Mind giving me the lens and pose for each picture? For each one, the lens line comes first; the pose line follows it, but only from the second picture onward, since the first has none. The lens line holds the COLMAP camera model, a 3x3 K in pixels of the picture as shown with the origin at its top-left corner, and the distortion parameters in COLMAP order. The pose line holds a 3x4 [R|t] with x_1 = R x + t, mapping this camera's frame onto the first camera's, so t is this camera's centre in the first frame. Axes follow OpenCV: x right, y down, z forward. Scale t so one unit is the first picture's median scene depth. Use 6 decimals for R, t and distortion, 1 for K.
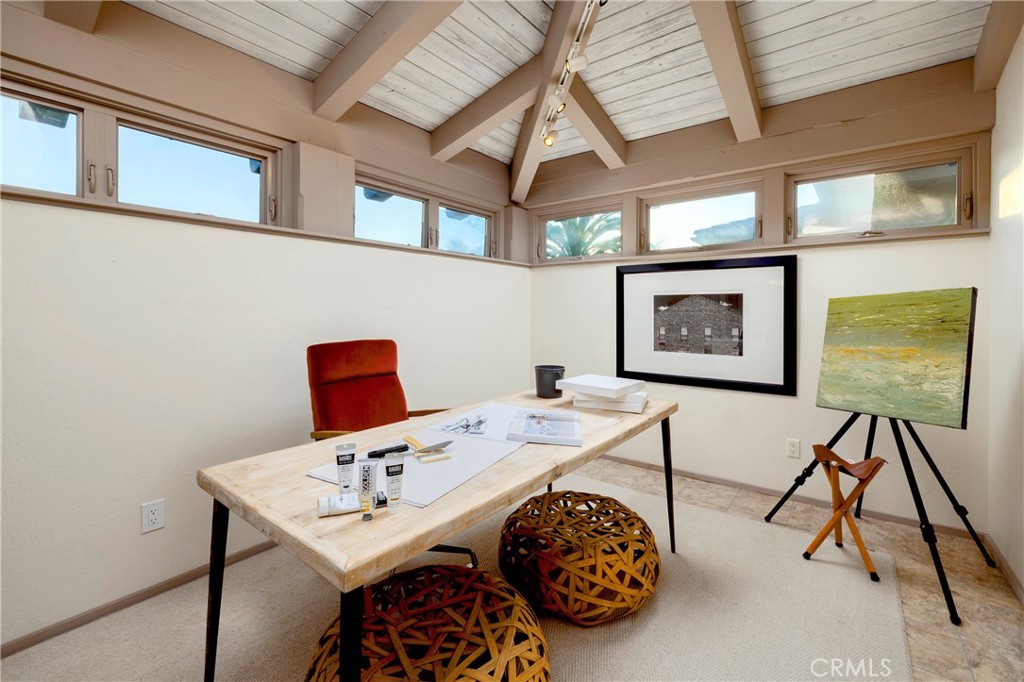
lens RADIAL K [[441.0, 0, 490.1], [0, 441.0, 308.0], [0, 0, 1]] dist [0.000765, 0.000126]
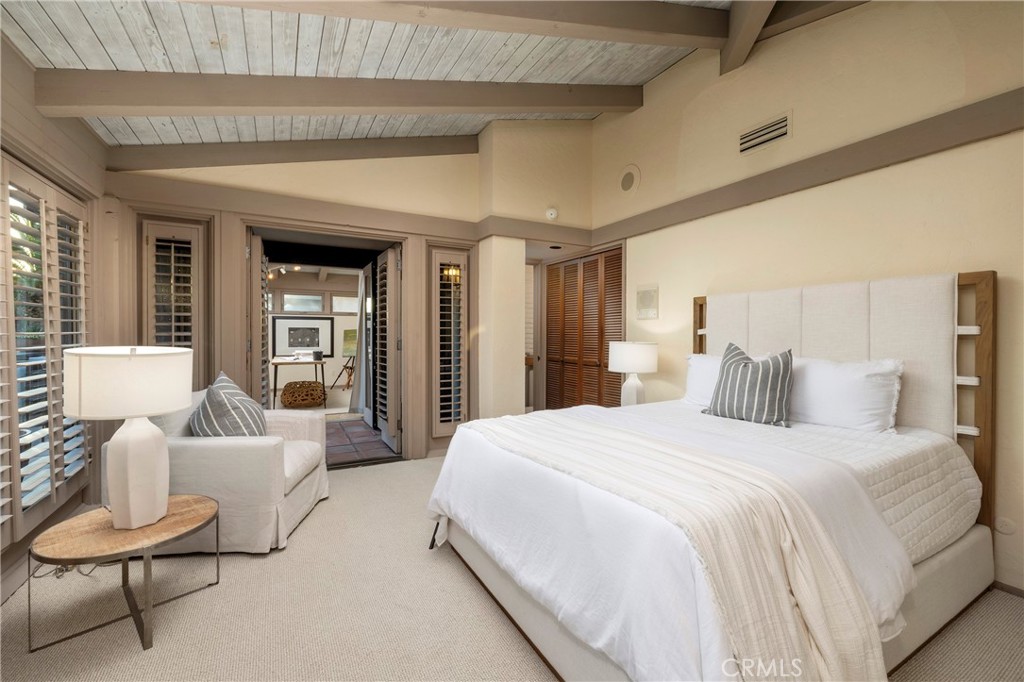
lens RADIAL K [[441.0, 0, 511.5], [0, 441.0, 339.3], [0, 0, 1]] dist [0.000765, 0.000126]
pose [[0.407439, -0.004177, 0.913223, -1.831627], [-0.007201, 0.999944, 0.007787, 0.016327], [-0.913204, -0.009749, 0.407386, -1.627803]]
